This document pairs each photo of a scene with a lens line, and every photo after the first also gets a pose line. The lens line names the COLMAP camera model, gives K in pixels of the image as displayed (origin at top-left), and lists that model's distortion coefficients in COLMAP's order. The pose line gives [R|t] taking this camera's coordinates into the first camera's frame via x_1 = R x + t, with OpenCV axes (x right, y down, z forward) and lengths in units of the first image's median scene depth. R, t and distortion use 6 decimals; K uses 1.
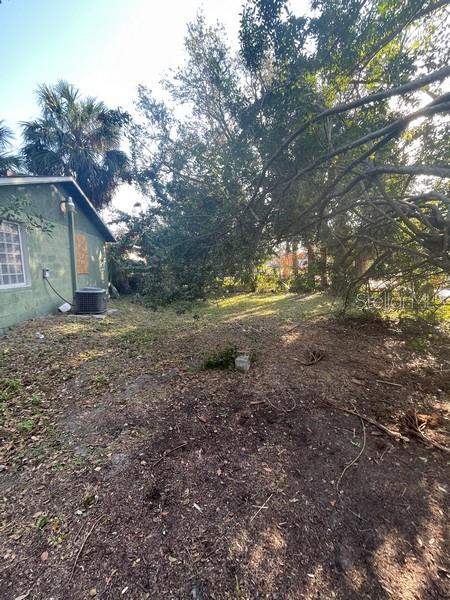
lens RADIAL K [[259.2, 0, 224.8], [0, 259.2, 302.2], [0, 0, 1]] dist [0.001355, 0.000055]
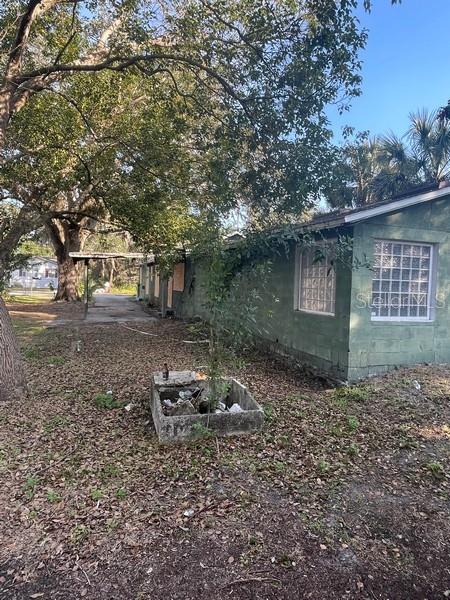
lens RADIAL K [[384.7, 0, 224.9], [0, 384.7, 298.7], [0, 0, 1]] dist [-0.002452, -0.000210]
pose [[0.229800, 0.054415, -0.971716, 0.266486], [-0.170796, 0.985196, 0.014778, -0.046628], [0.958134, 0.162569, 0.235692, 0.127761]]
